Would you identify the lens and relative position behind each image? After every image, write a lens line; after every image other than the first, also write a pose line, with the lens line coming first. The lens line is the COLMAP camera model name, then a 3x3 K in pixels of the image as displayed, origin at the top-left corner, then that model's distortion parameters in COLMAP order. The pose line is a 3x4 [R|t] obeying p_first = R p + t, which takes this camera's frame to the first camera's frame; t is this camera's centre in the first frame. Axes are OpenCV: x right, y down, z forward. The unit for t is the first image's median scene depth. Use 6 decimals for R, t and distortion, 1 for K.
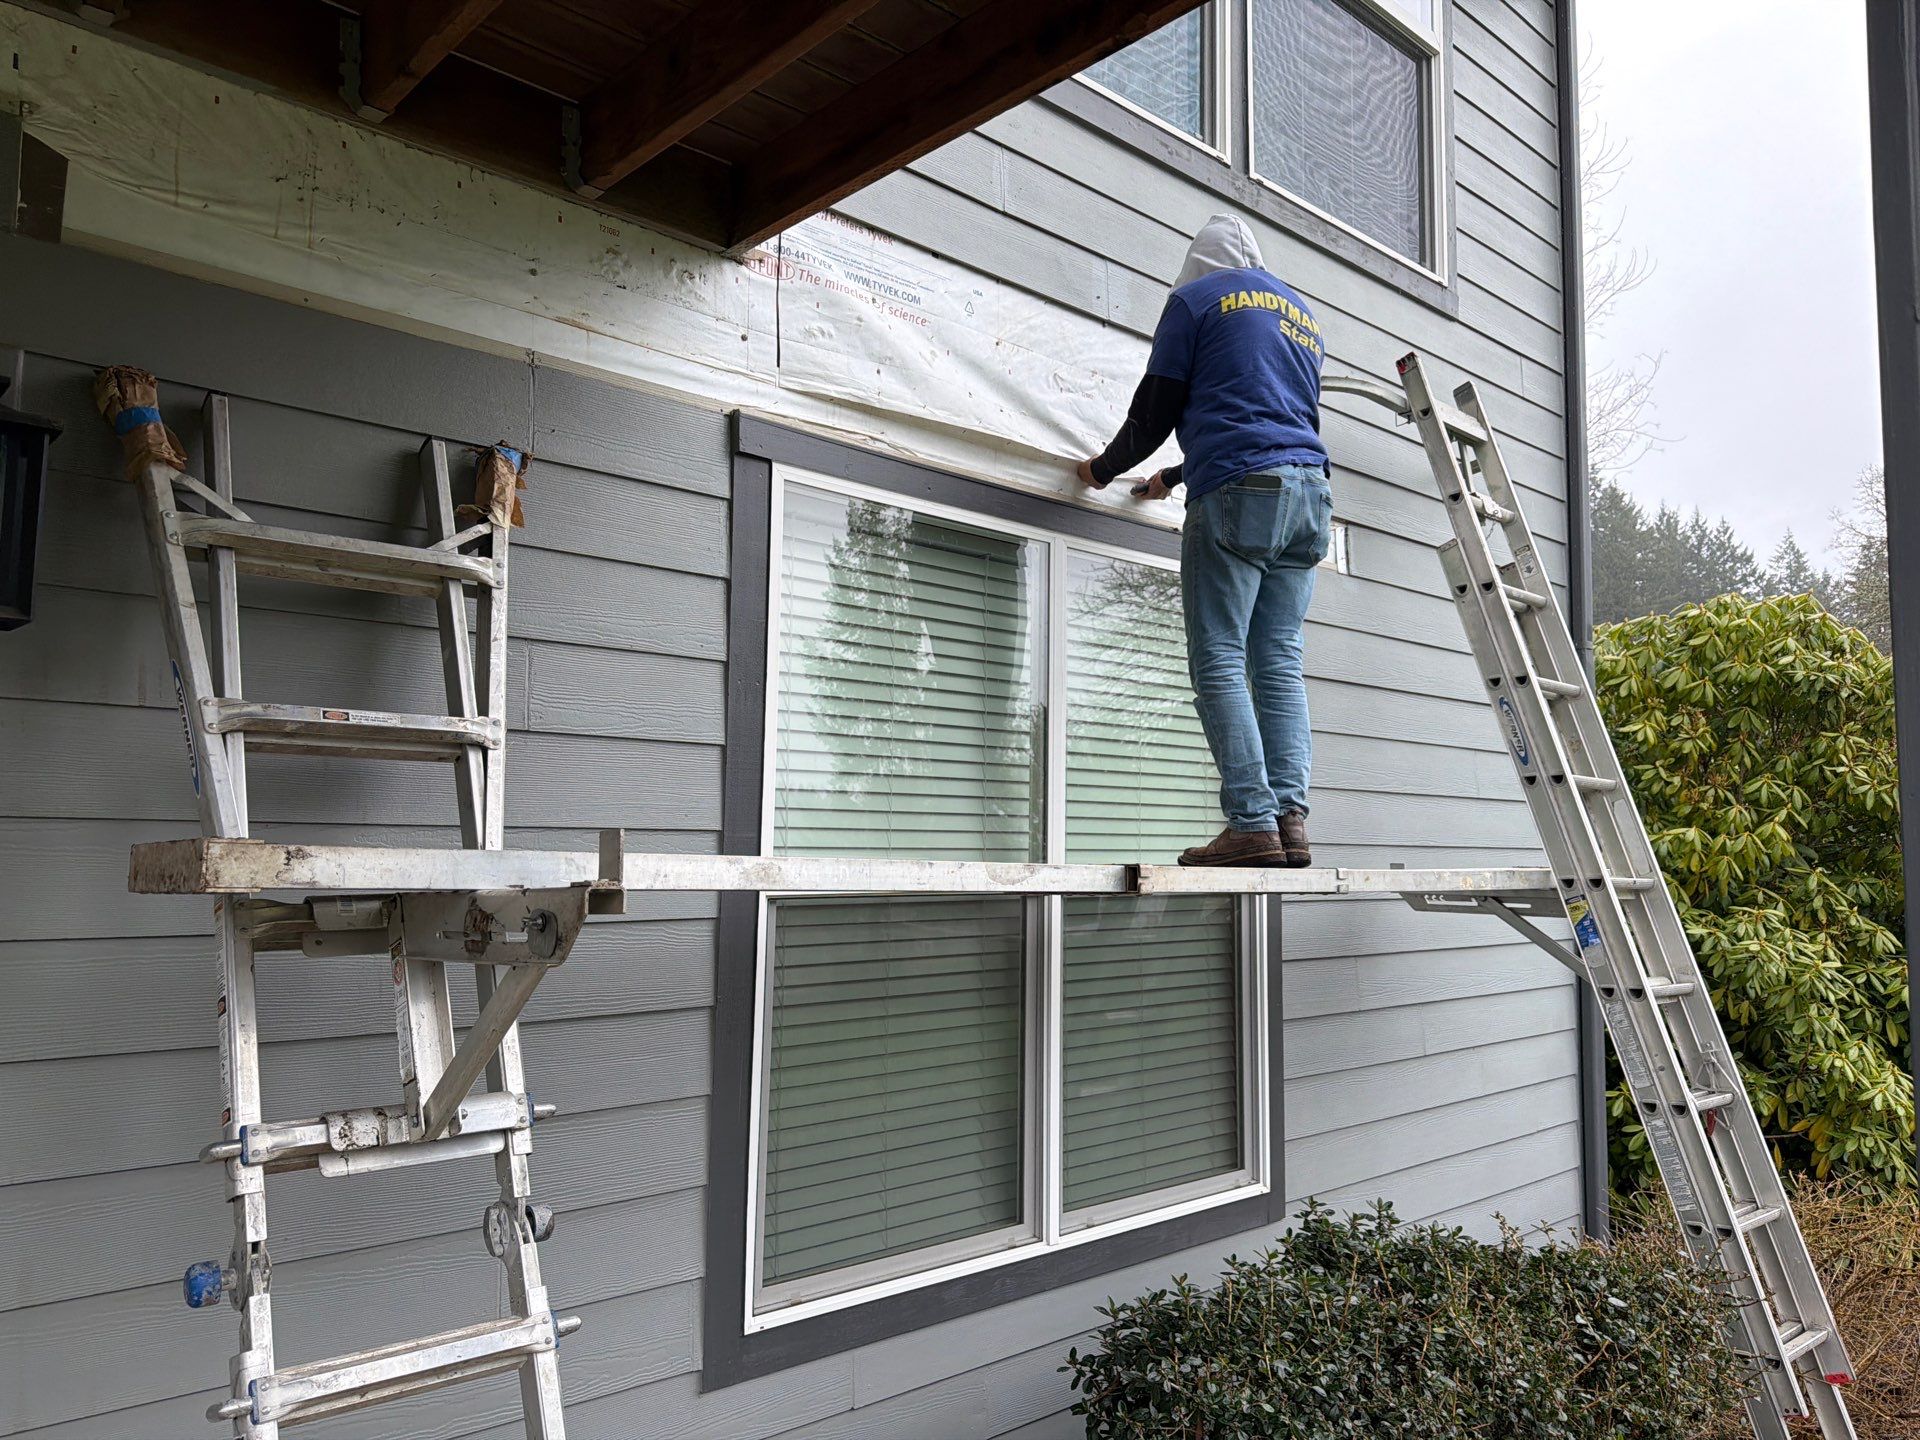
lens RADIAL K [[1358.1, 0, 960.0], [0, 1358.1, 720.0], [0, 0, 1]] dist [0.013336, -0.007992]
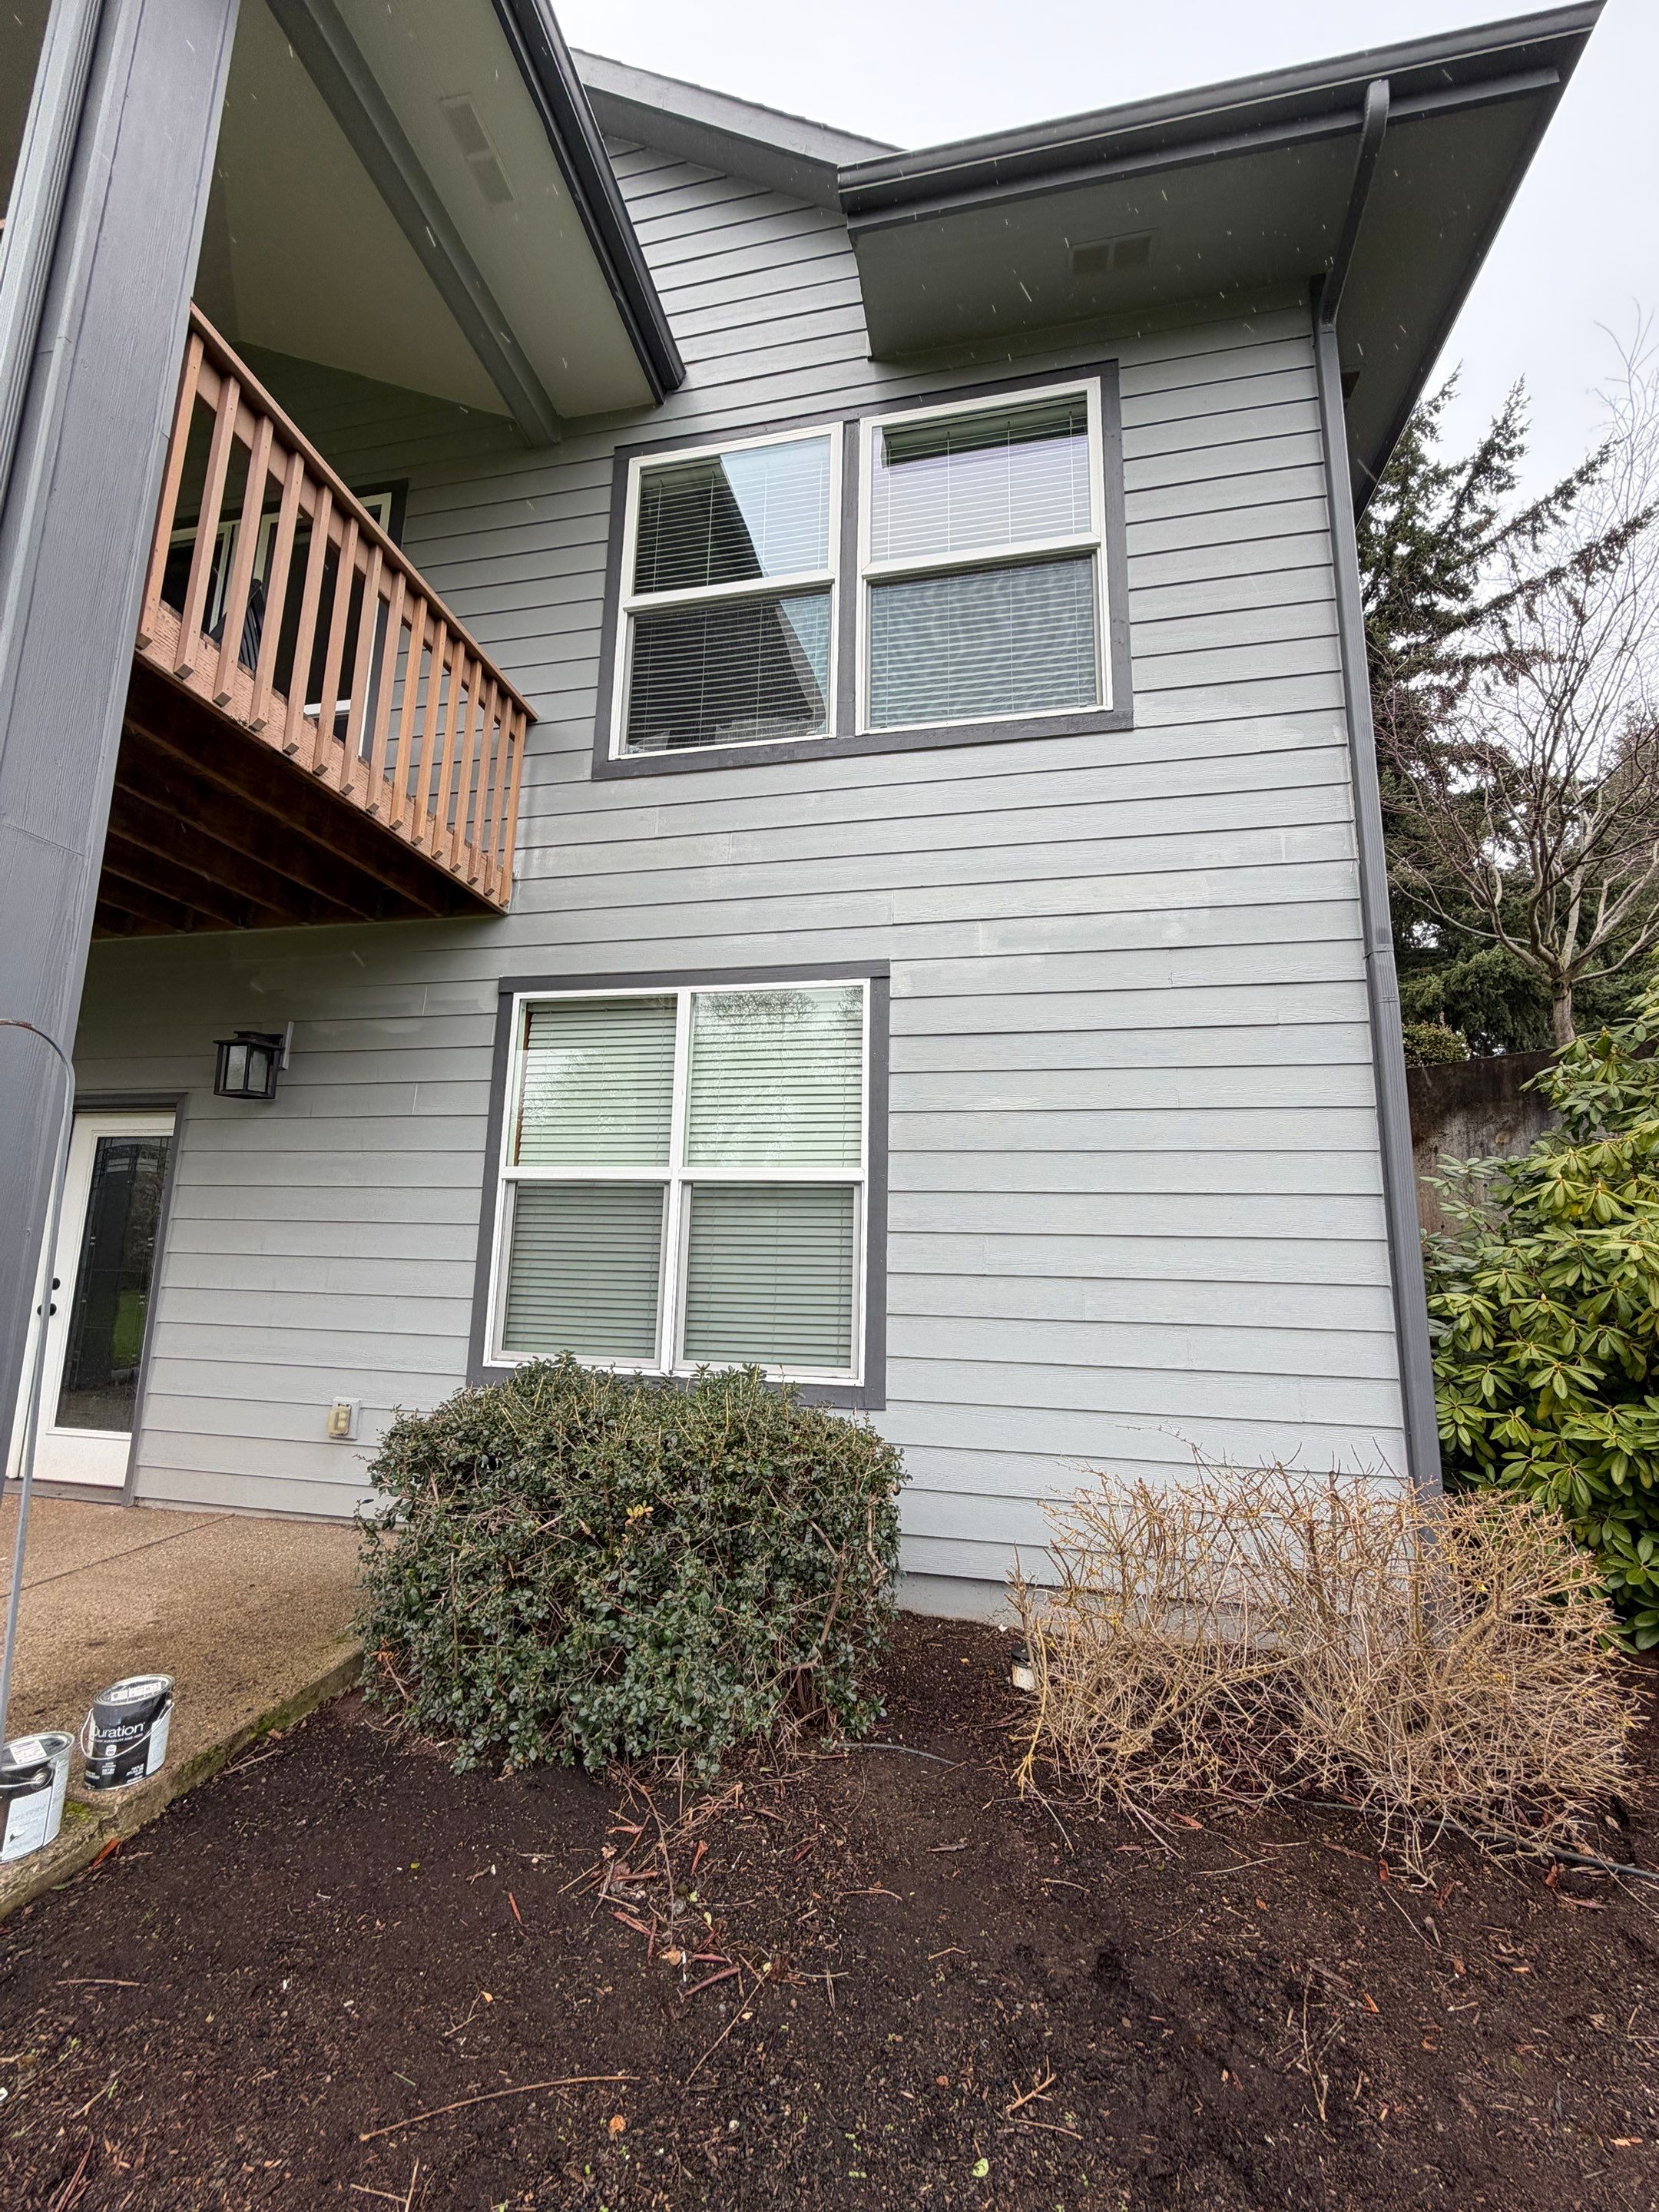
lens RADIAL K [[873.8, 0, 831.3], [0, 873.8, 1100.5], [0, 0, 1]] dist [-0.001478, -0.000164]
pose [[0.596875, -0.137202, -0.790517, 1.035958], [0.060245, 0.990153, -0.126363, 0.165235], [0.800070, 0.027799, 0.599263, 0.414966]]
